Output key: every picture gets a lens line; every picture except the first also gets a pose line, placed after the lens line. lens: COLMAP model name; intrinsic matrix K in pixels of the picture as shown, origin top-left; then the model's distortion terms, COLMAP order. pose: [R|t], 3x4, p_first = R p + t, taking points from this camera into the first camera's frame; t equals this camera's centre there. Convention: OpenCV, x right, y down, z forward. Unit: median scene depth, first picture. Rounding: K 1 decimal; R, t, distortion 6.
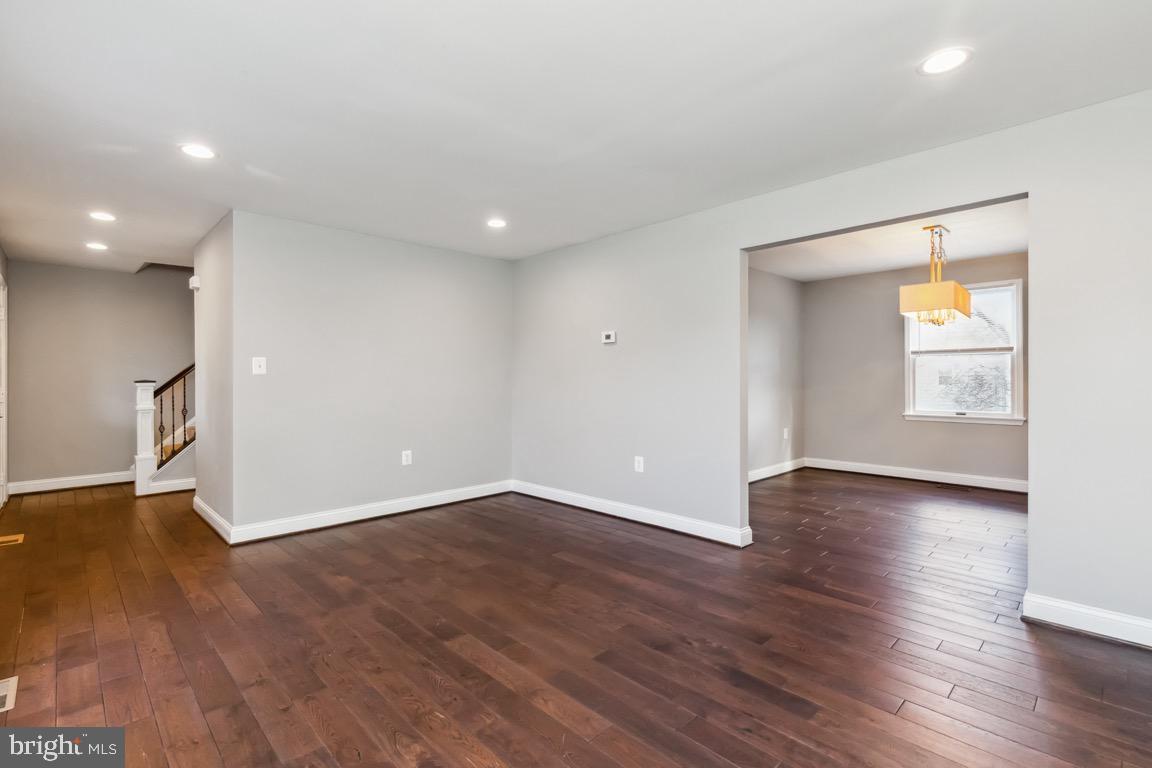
lens RADIAL K [[528.4, 0, 568.2], [0, 528.4, 386.8], [0, 0, 1]] dist [0.001322, -0.000071]
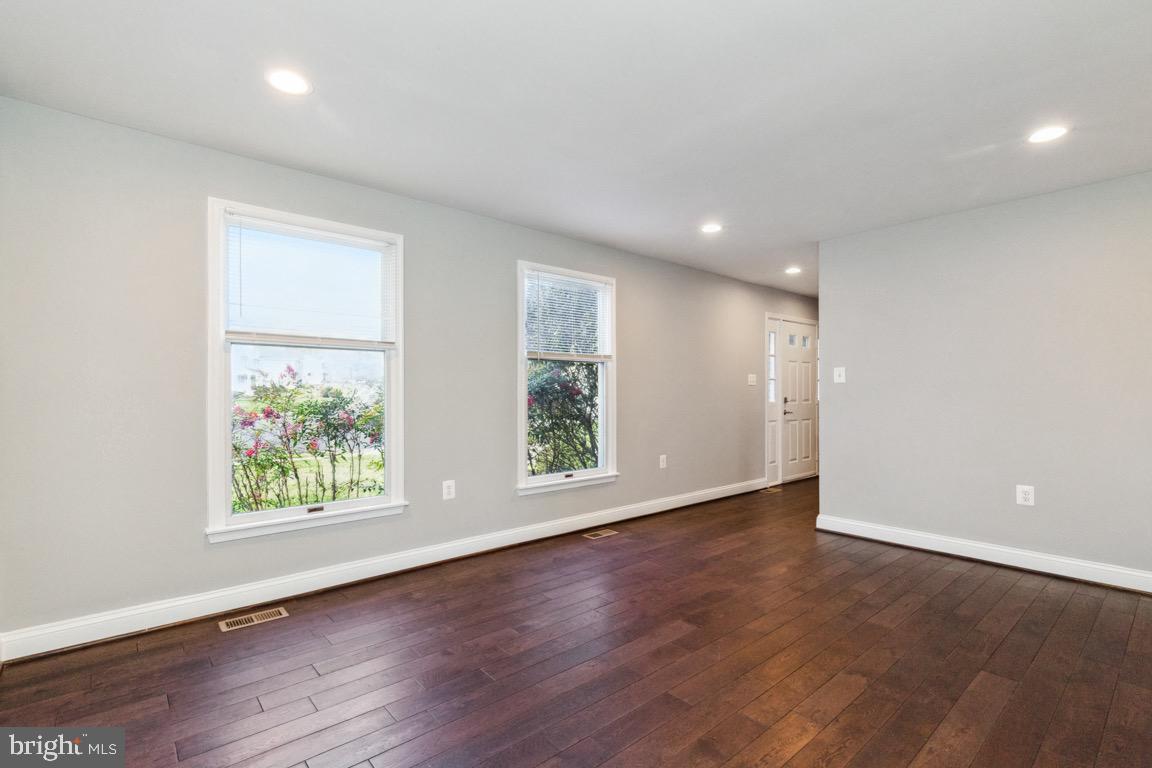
lens RADIAL K [[528.4, 0, 568.2], [0, 528.4, 386.8], [0, 0, 1]] dist [0.001322, -0.000071]
pose [[-0.053416, -0.003849, -0.998565, 0.740733], [-0.016970, 0.999852, -0.002946, -0.002759], [0.998428, 0.016789, -0.053474, 0.669908]]
